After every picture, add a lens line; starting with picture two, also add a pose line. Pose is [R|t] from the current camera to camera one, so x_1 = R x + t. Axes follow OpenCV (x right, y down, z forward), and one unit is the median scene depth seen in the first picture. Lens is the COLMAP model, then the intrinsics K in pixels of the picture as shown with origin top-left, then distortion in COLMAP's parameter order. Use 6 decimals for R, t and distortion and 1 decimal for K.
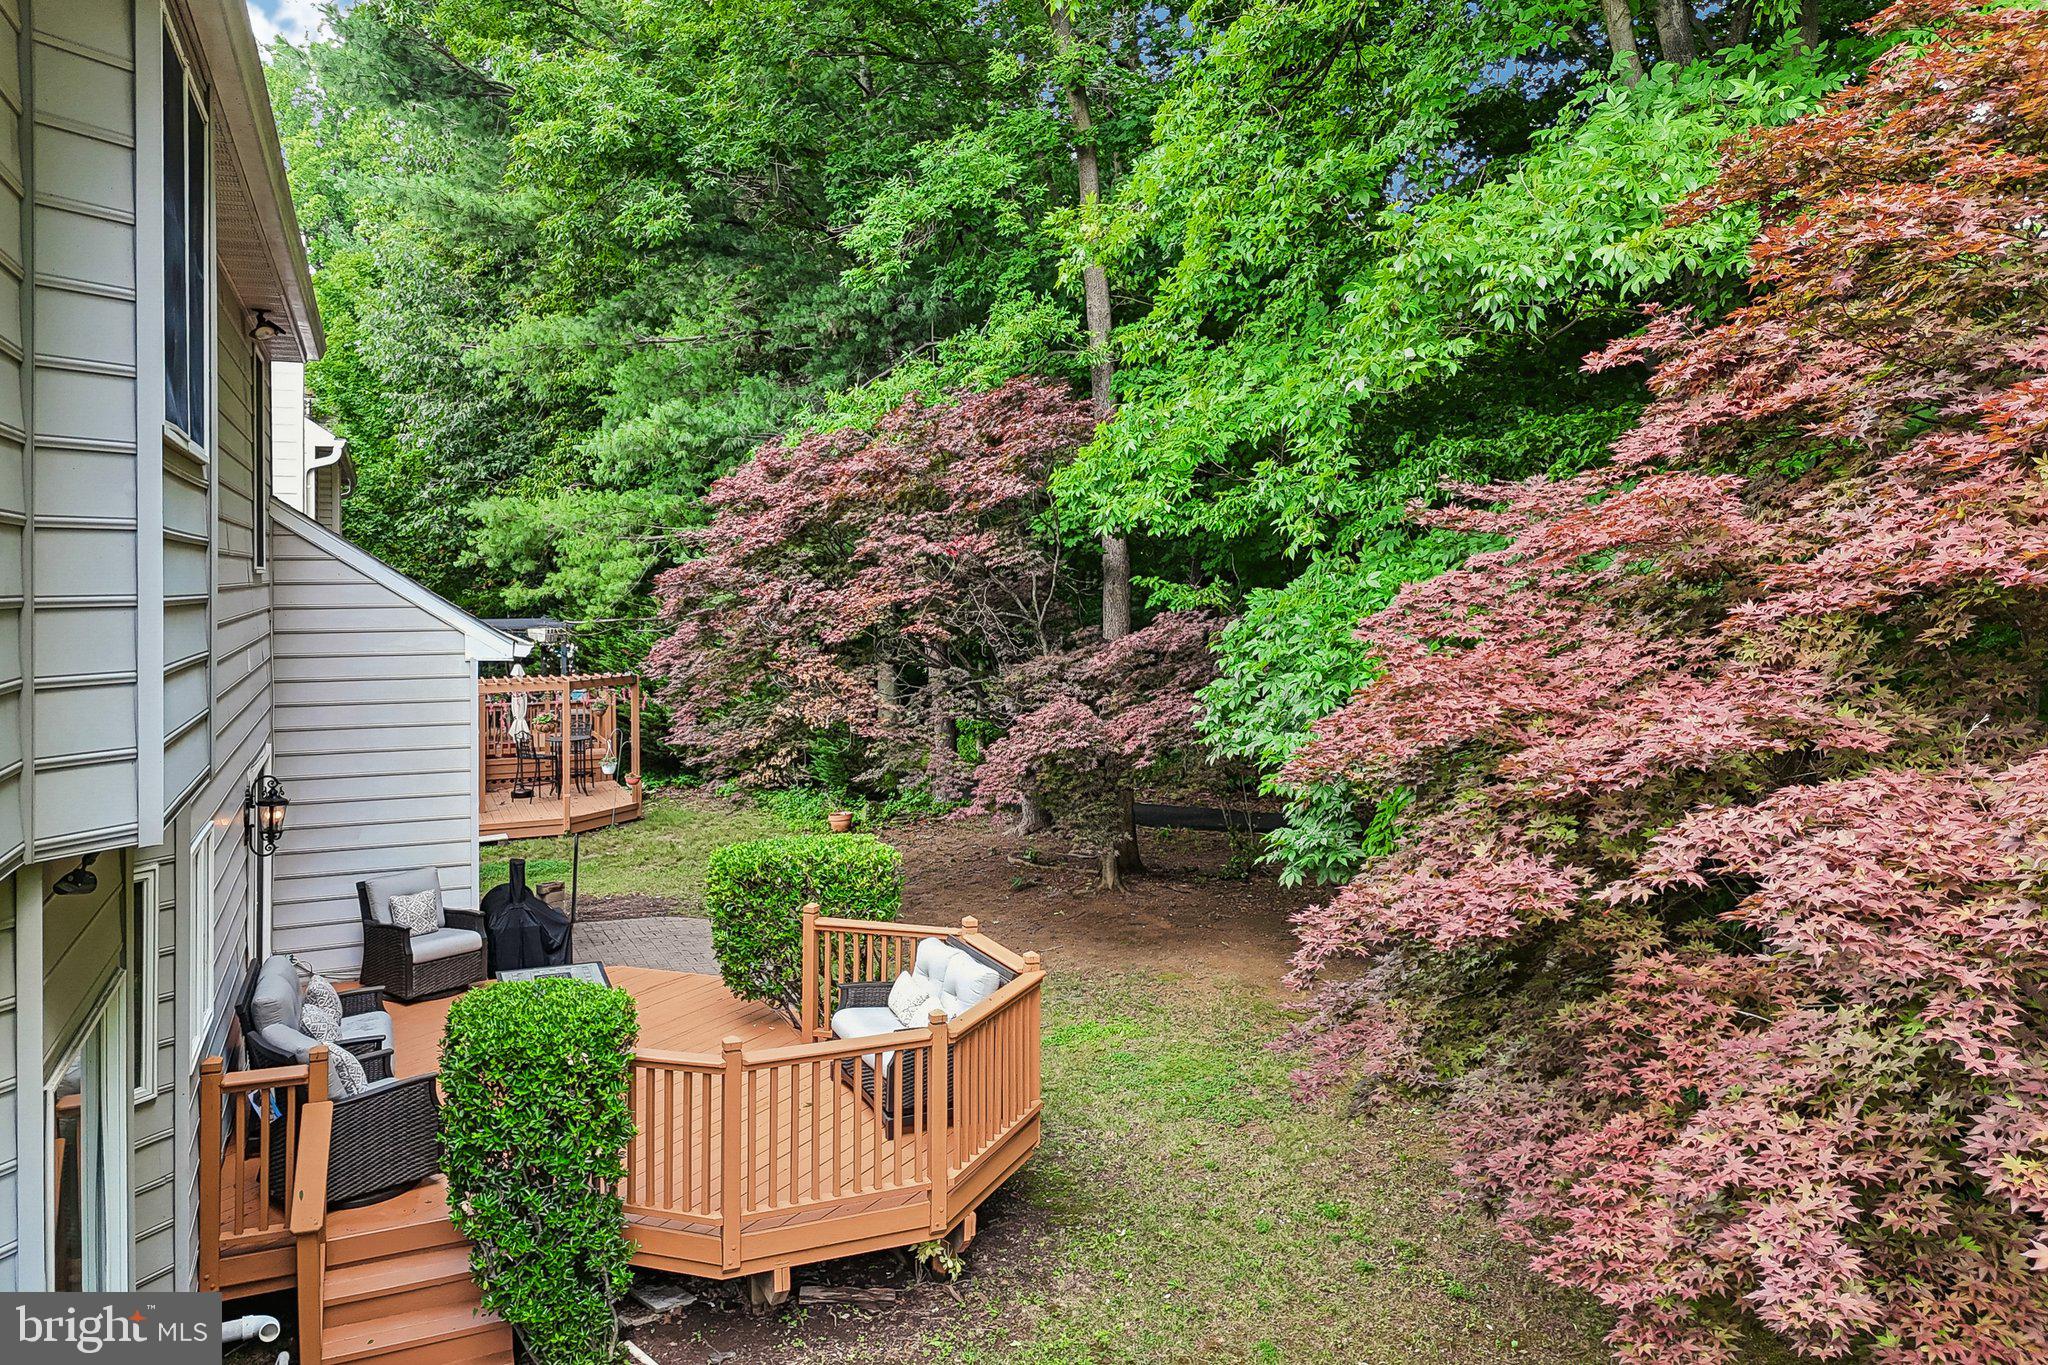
lens RADIAL K [[1529.0, 0, 1023.9], [0, 1529.0, 614.0], [0, 0, 1]] dist [0.029917, 0.000767]
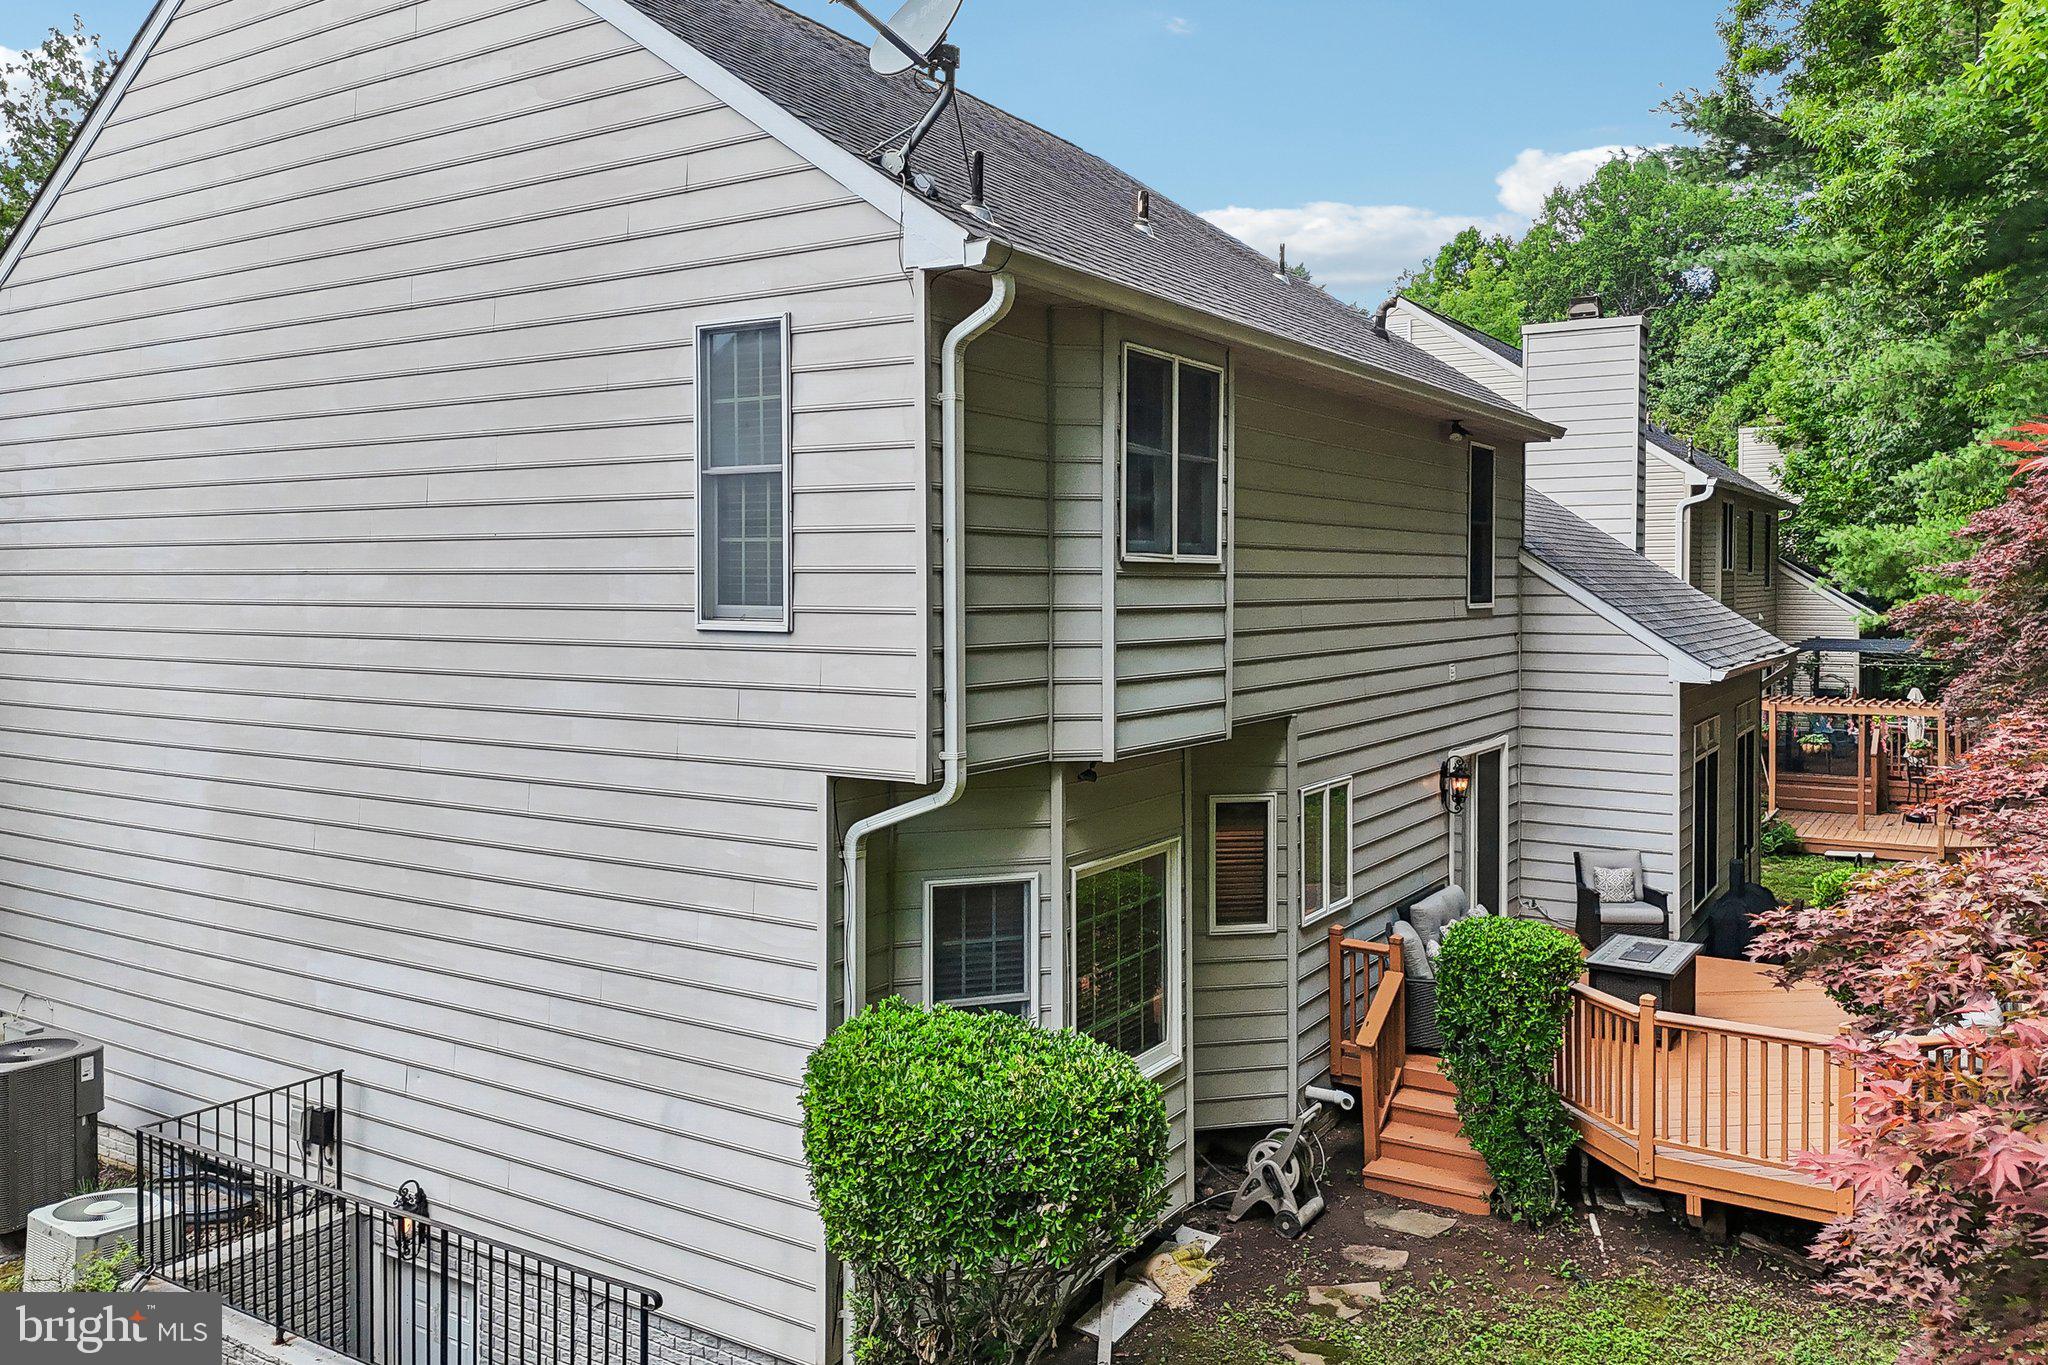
lens RADIAL K [[1507.4, 0, 1024.0], [0, 1507.4, 682.5], [0, 0, 1]] dist [0.063663, -0.072753]
pose [[0.564935, 0.060204, -0.822936, 0.396204], [-0.026331, 0.998142, 0.054946, -0.025101], [0.824716, -0.009372, 0.565470, -0.089240]]
